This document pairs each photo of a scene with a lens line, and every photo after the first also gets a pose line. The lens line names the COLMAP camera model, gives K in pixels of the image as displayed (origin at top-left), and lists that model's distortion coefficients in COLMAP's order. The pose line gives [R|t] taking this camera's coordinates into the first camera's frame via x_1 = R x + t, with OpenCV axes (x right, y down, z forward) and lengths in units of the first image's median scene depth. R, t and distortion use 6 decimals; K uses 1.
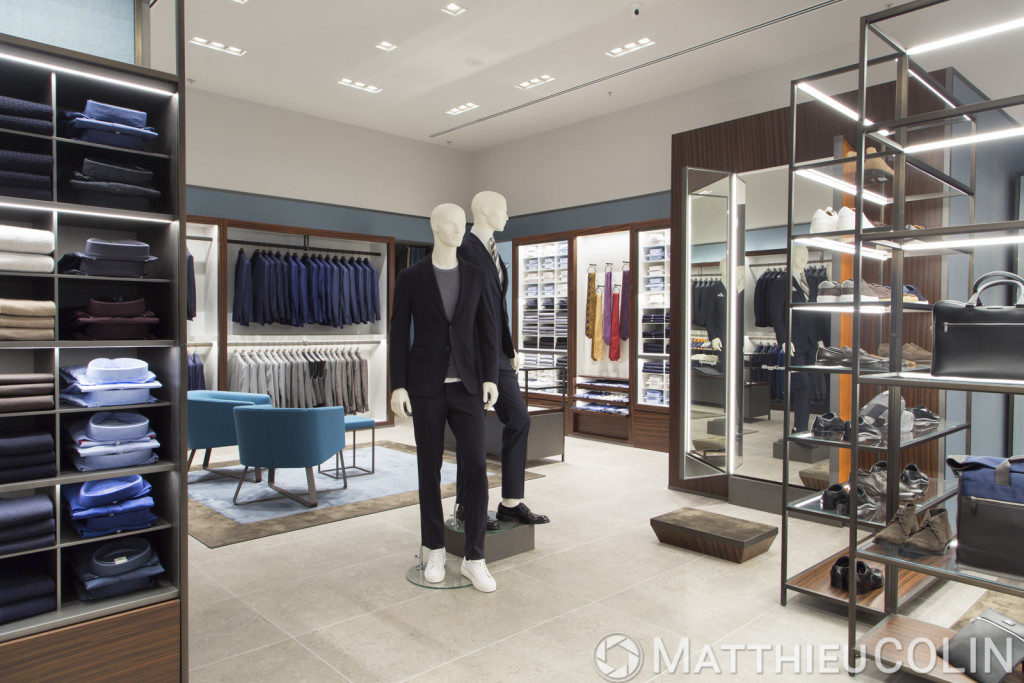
lens RADIAL K [[688.1, 0, 512.0], [0, 688.1, 341.5], [0, 0, 1]] dist [0.003254, 0.001339]
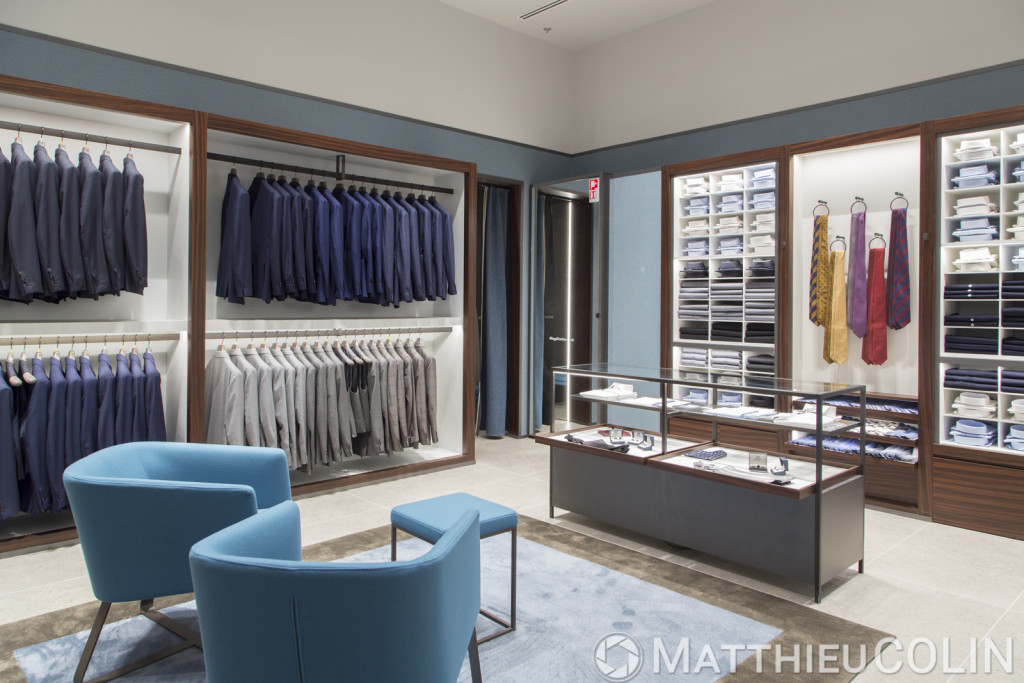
lens RADIAL K [[688.4, 0, 513.9], [0, 688.4, 306.4], [0, 0, 1]] dist [0.000773, 0.001199]
pose [[0.999996, 0.001673, 0.002363, -0.151127], [-0.001629, 0.999830, -0.018385, -0.009619], [-0.002394, 0.018381, 0.999828, 0.405417]]
